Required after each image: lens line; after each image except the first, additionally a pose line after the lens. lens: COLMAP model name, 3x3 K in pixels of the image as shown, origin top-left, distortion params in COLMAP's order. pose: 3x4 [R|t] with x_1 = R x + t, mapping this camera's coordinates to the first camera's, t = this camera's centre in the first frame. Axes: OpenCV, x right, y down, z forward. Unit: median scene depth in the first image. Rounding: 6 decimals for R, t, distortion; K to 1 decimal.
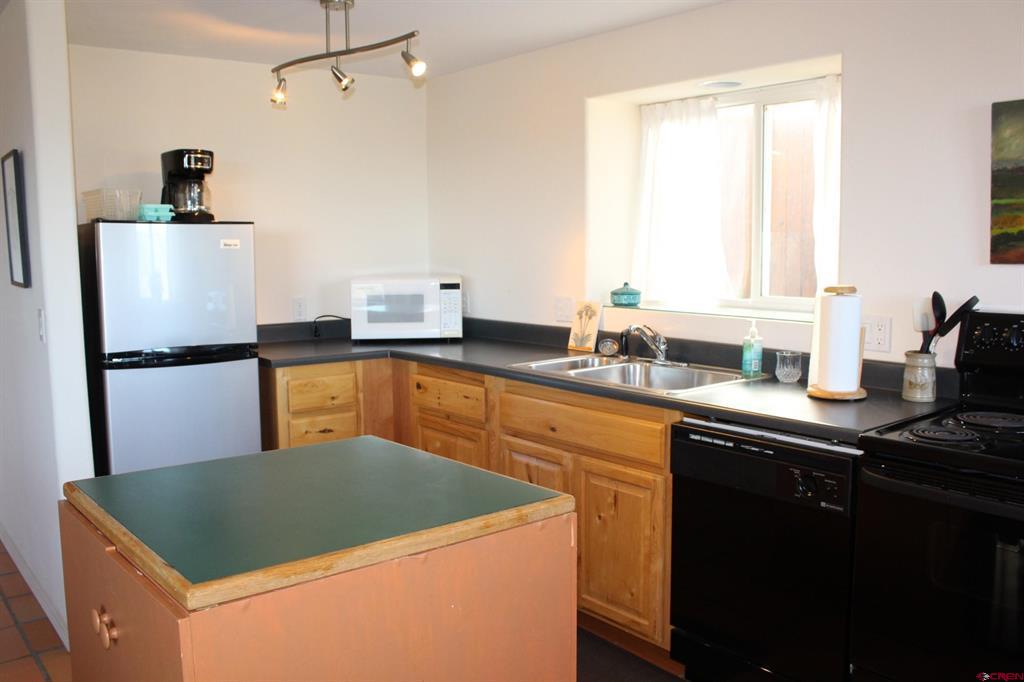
lens RADIAL K [[873.3, 0, 512.0], [0, 873.3, 341.0], [0, 0, 1]] dist [-0.175295, 0.190461]
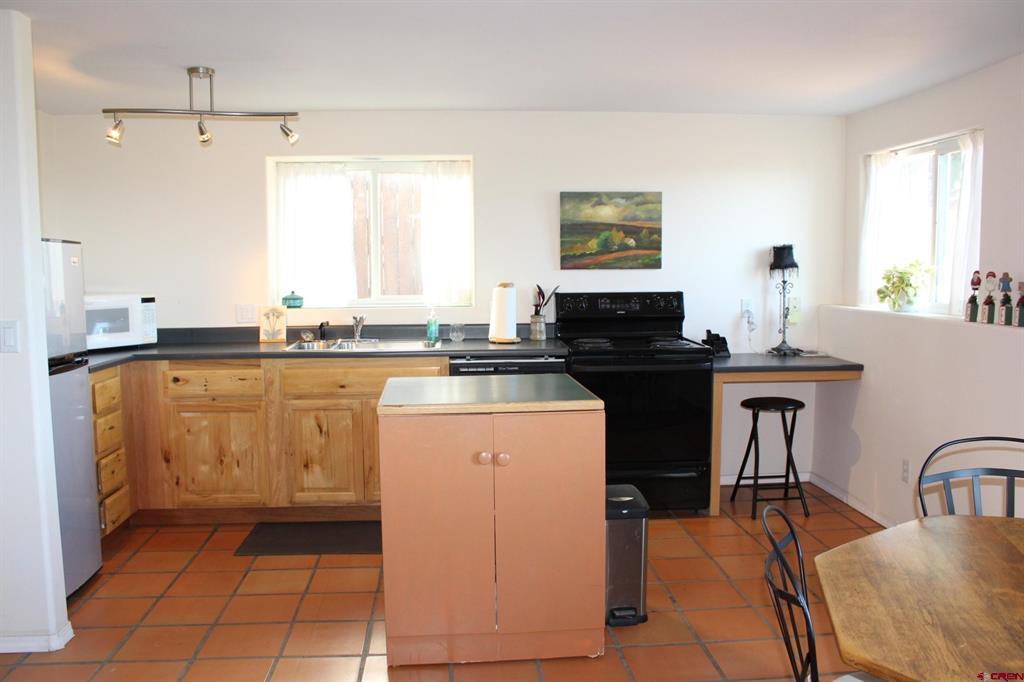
lens RADIAL K [[873.3, 0, 512.0], [0, 873.3, 341.0], [0, 0, 1]] dist [-0.175295, 0.190461]
pose [[0.577267, -0.069073, 0.813629, -0.897557], [0.094047, 0.995409, 0.017779, 0.023146], [-0.811121, 0.066256, 0.581113, -0.086565]]
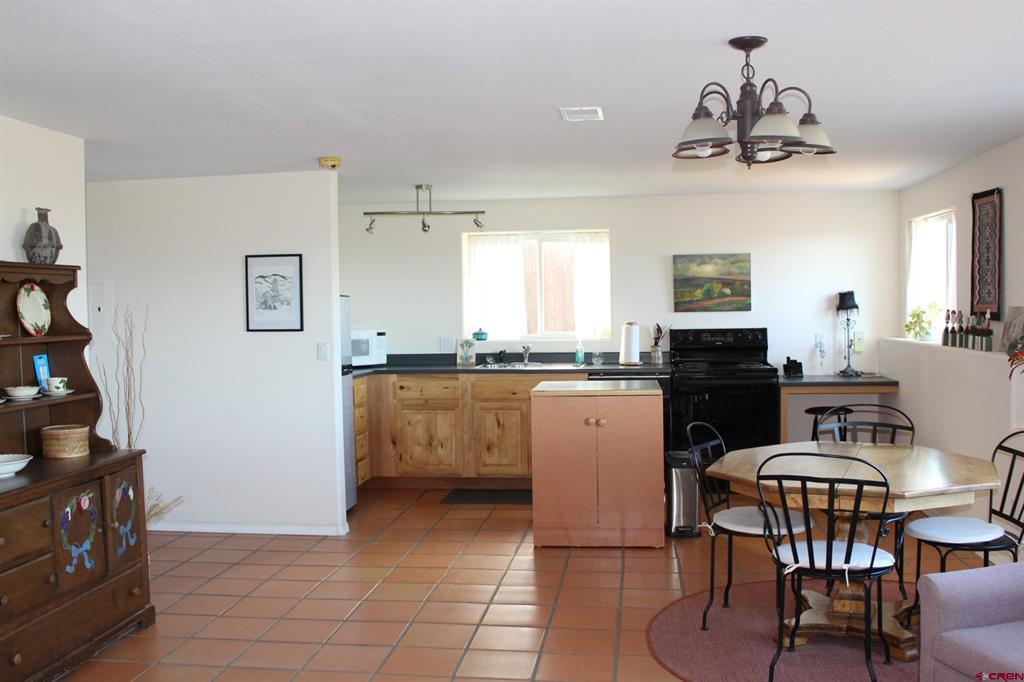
lens RADIAL K [[974.1, 0, 512.0], [0, 974.1, 341.0], [0, 0, 1]] dist [-0.004468, 0.001373]
pose [[0.732942, -0.027126, 0.679750, -1.455713], [0.085759, 0.994918, -0.052768, 0.091288], [-0.674864, 0.096970, 0.731543, -0.705034]]
